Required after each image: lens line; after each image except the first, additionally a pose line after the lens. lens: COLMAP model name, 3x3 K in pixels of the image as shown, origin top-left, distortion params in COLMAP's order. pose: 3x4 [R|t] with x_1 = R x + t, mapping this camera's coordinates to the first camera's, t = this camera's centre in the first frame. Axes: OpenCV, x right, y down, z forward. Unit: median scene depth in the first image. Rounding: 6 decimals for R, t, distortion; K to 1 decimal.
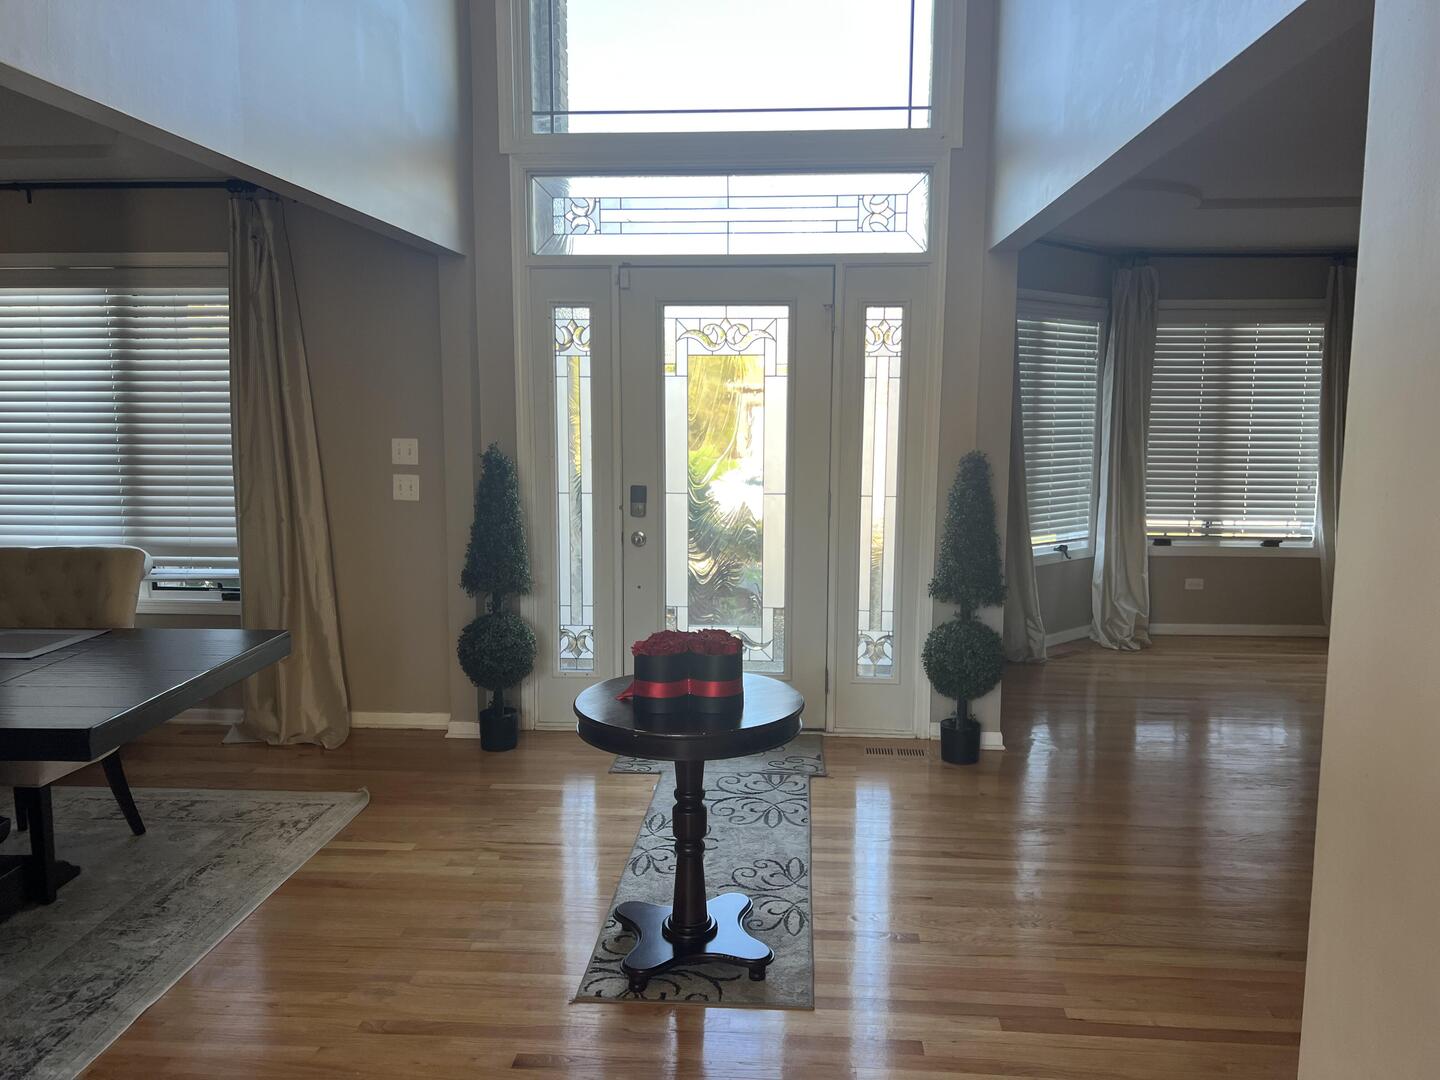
lens RADIAL K [[1087.1, 0, 720.5], [0, 1087.1, 538.1], [0, 0, 1]] dist [0.082402, -0.077552]
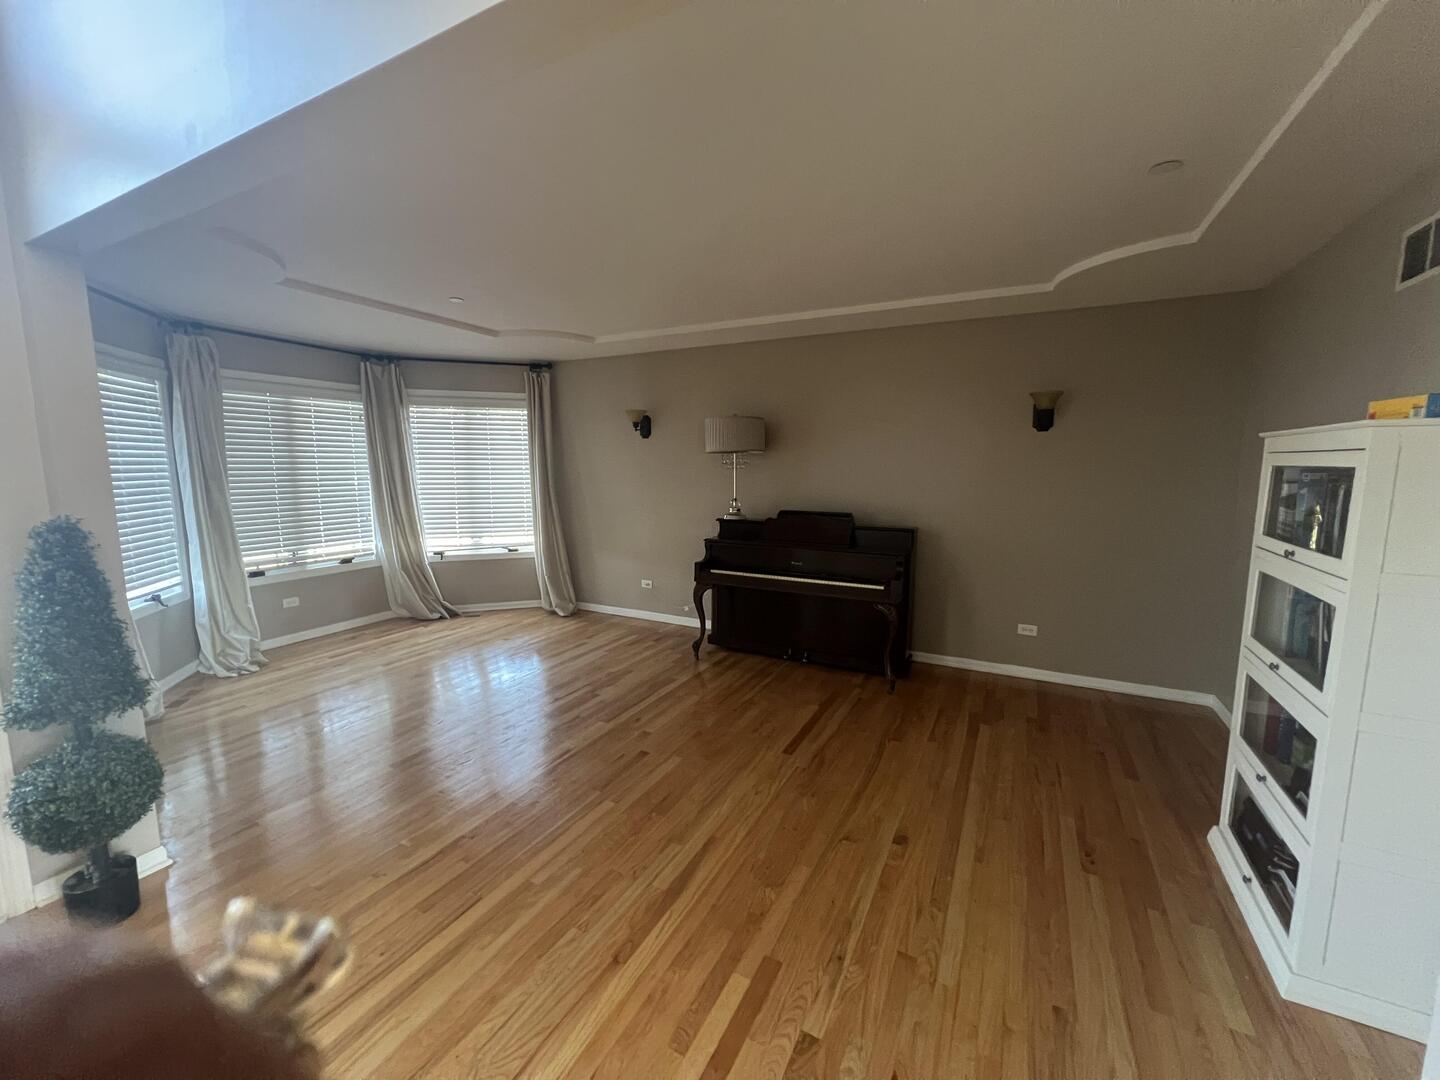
lens RADIAL K [[574.2, 0, 716.9], [0, 574.2, 537.3], [0, 0, 1]] dist [0.000196, 0.000384]
pose [[0.398106, -0.121319, 0.909282, 0.037447], [0.113694, 0.990099, 0.082323, -0.031903], [-0.910267, 0.070607, 0.407958, 0.294173]]
